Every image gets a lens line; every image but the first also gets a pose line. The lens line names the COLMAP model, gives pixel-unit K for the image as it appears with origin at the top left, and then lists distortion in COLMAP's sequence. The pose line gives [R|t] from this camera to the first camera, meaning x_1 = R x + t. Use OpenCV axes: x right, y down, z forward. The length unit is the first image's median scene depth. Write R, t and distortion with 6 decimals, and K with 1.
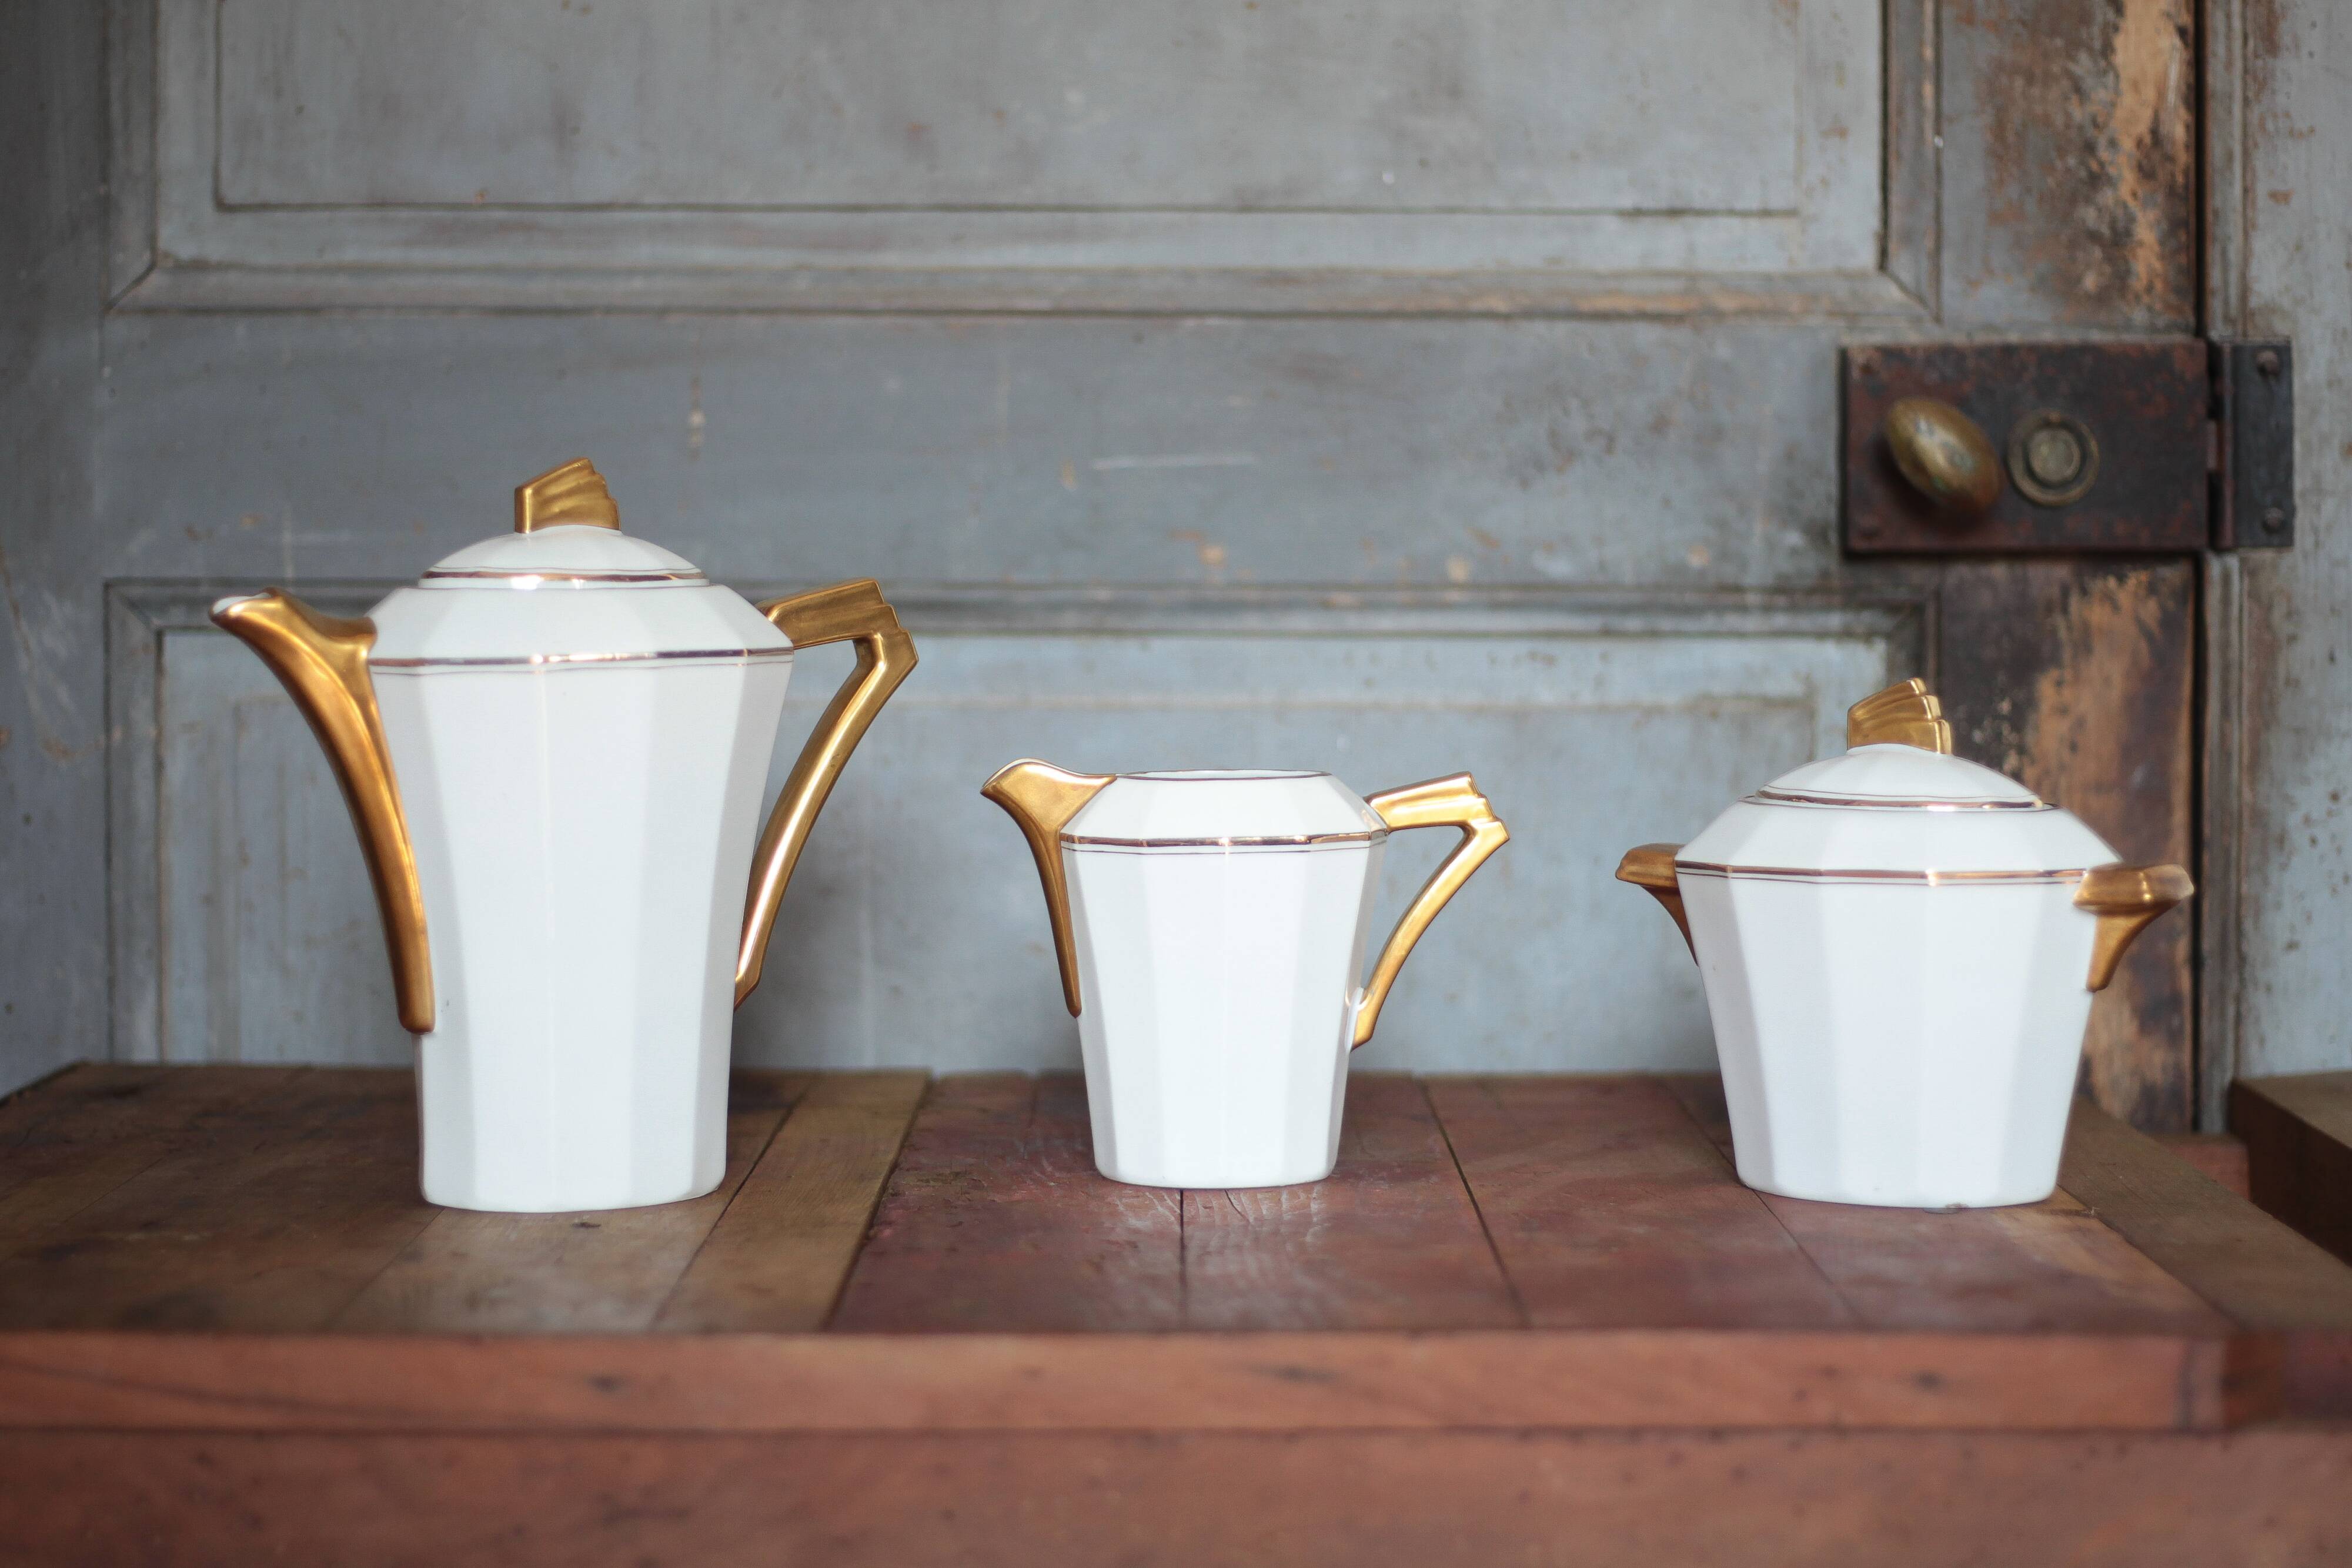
lens RADIAL K [[4809.3, 0, 1165.8], [0, 4809.3, 682.3], [0, 0, 1]] dist [-0.071526, 0.018089]
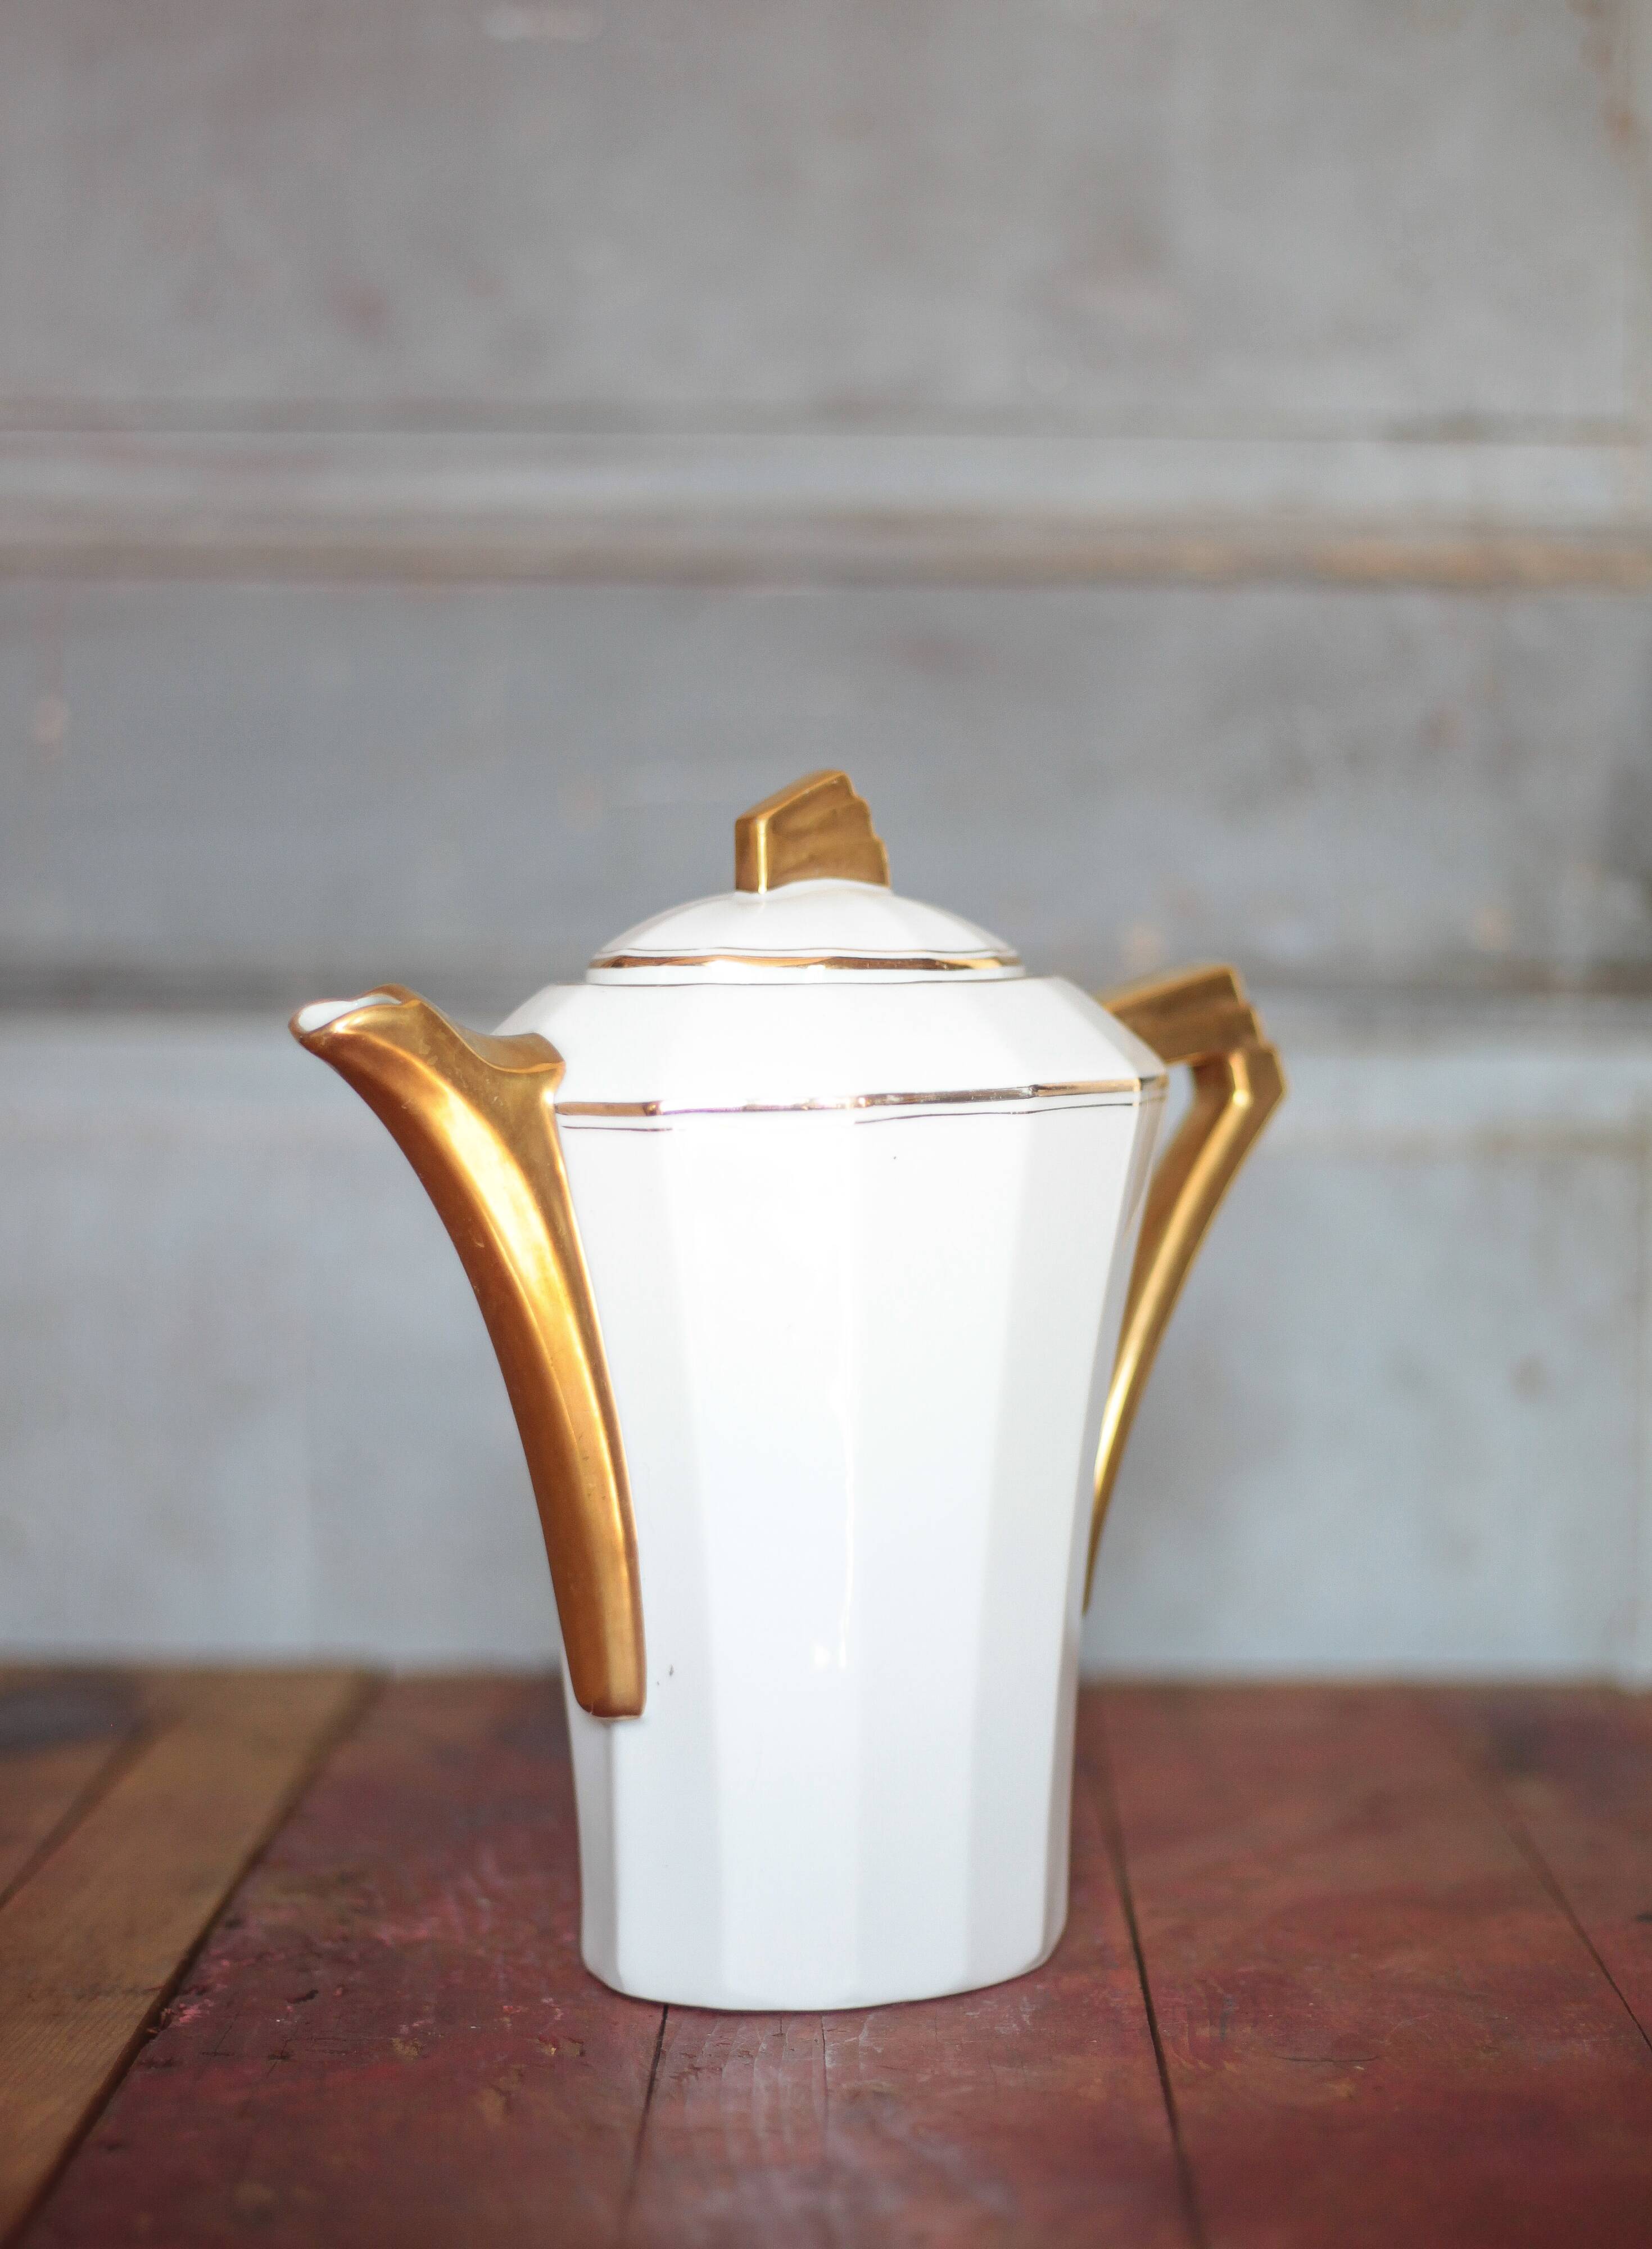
lens RADIAL K [[5004.3, 0, 826.0], [0, 5004.3, 1124.5], [0, 0, 1]] dist [-0.085875, -0.278788]
pose [[0.999870, 0.006936, -0.014559, 0.025718], [-0.006654, 0.999792, 0.019284, -0.010717], [0.014690, -0.019184, 0.999708, 0.277267]]
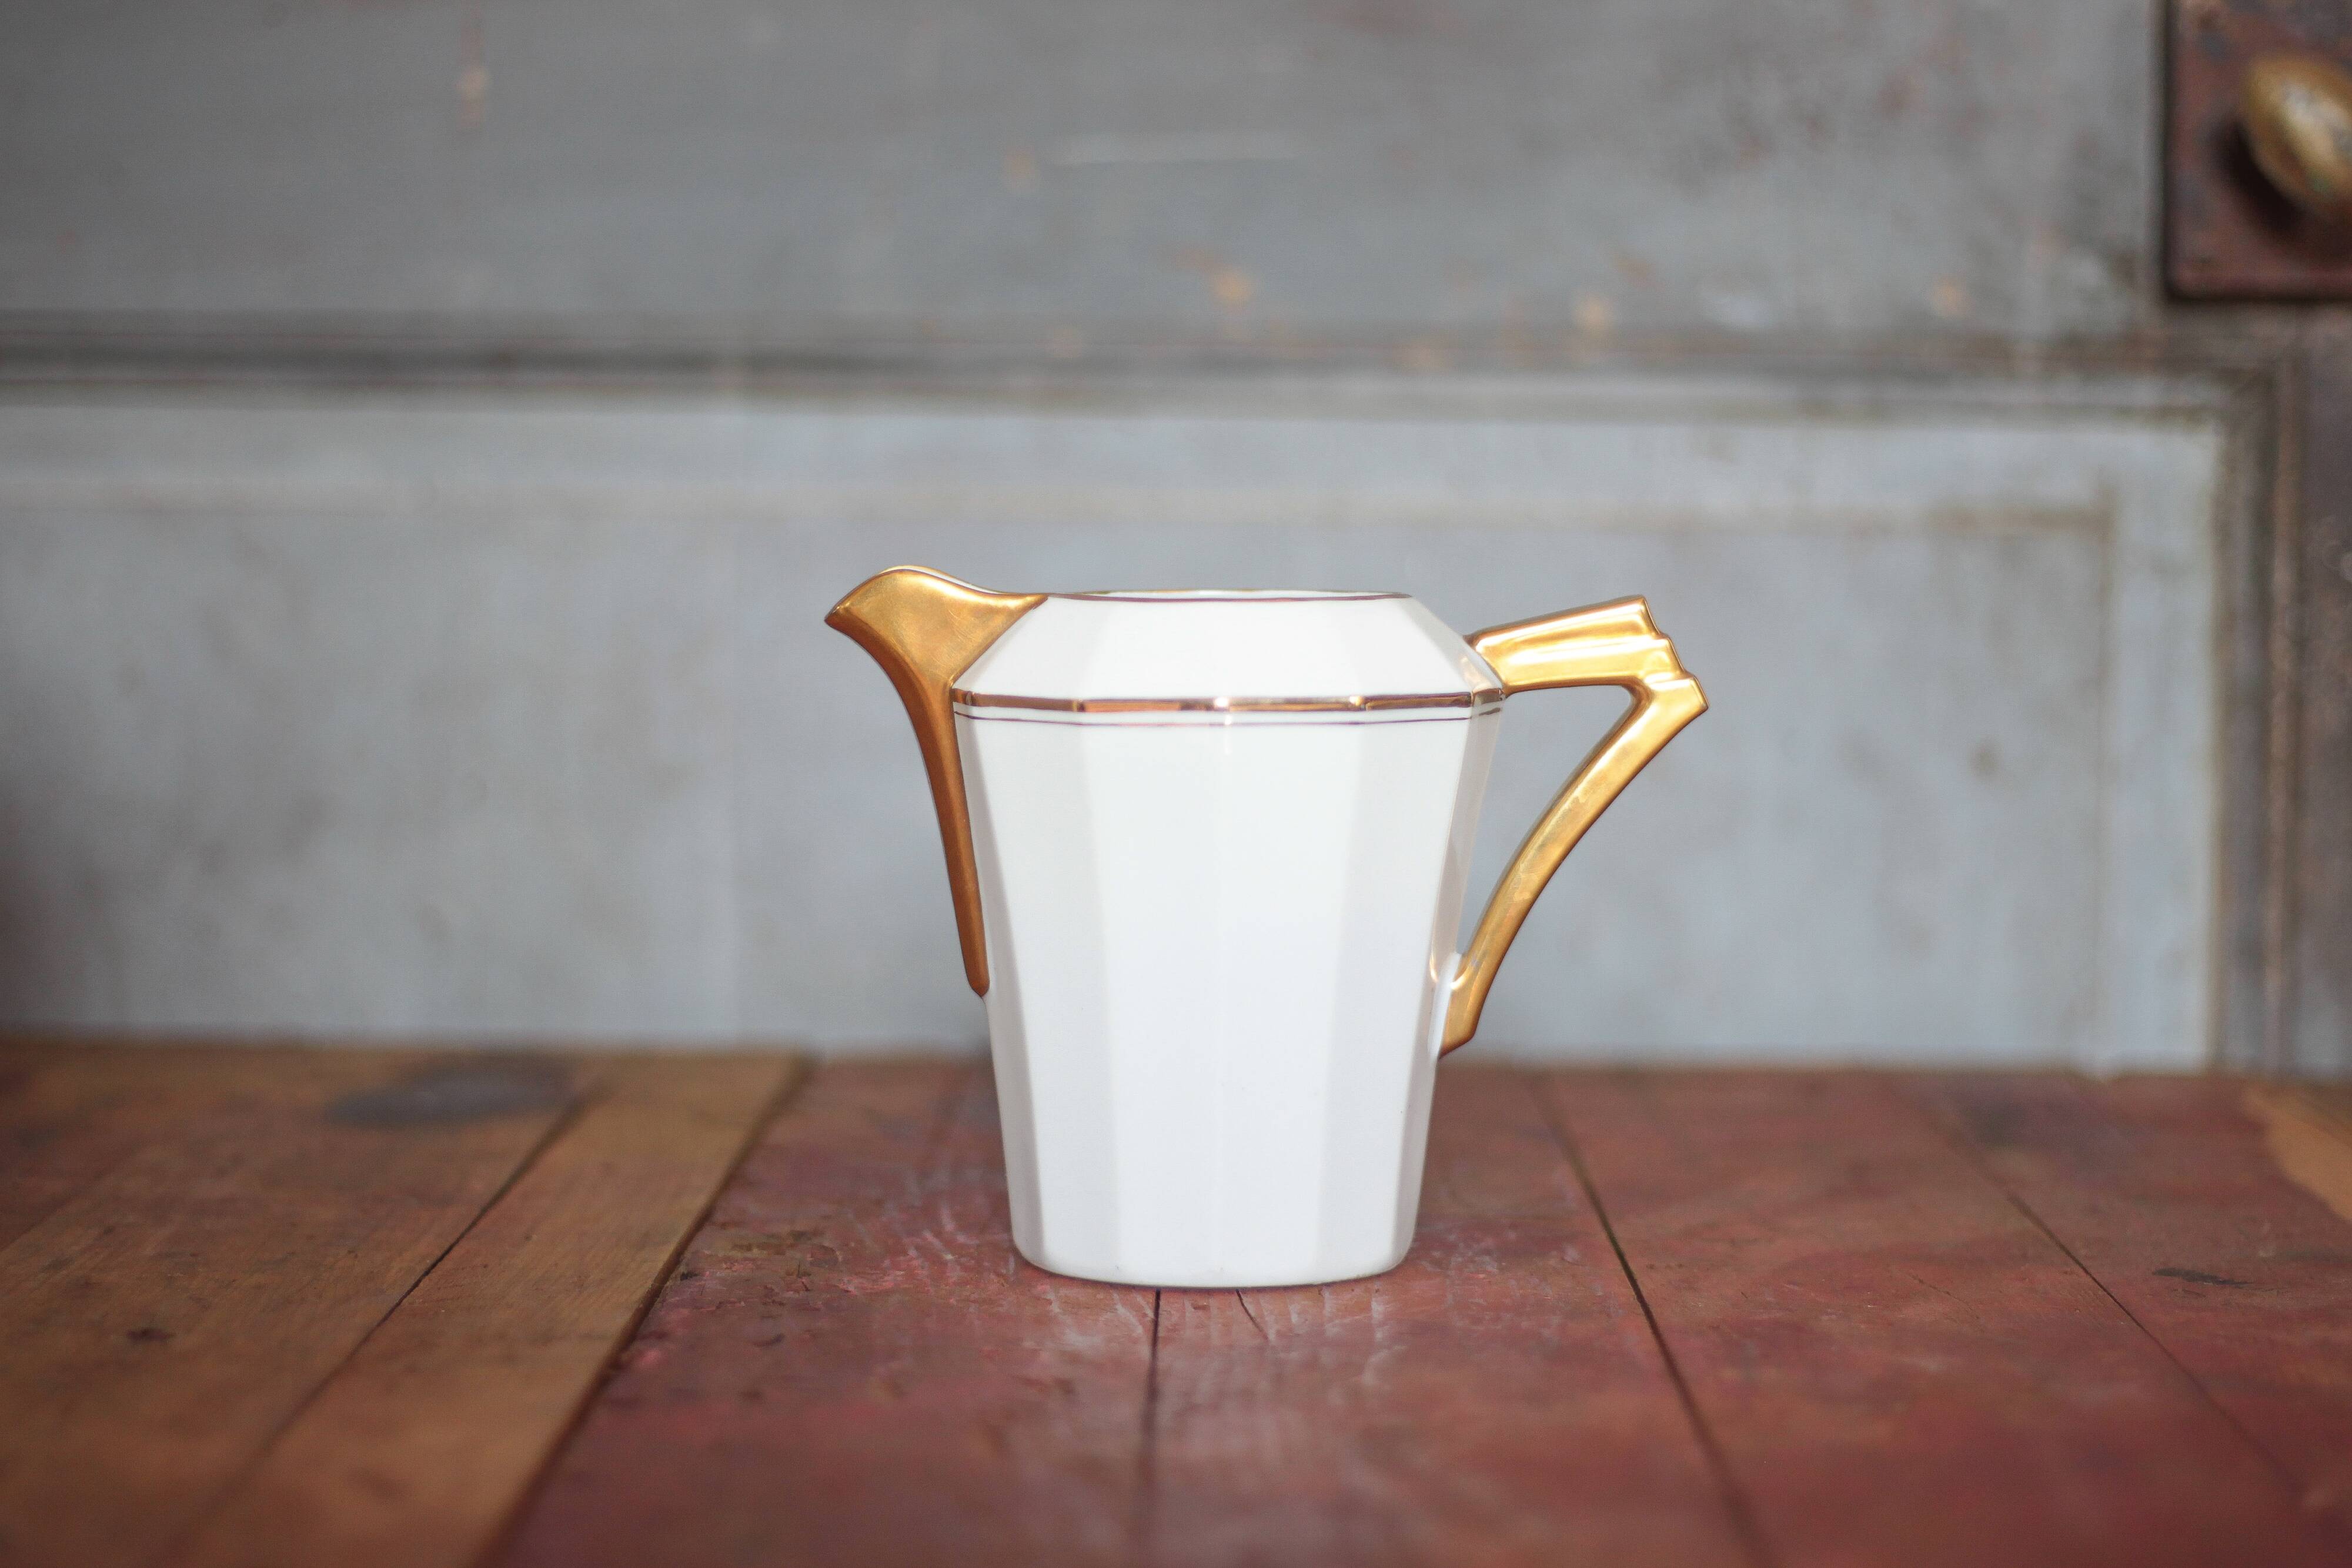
lens RADIAL K [[4756.3, 0, 1176.0], [0, 4756.3, 784.0], [0, 0, 1]] dist [-0.062989, -0.434373]
pose [[0.999924, 0.008831, -0.008570, 0.008214], [-0.008454, 0.999033, 0.043153, 0.014617], [0.008943, -0.043078, 0.999032, 0.328347]]
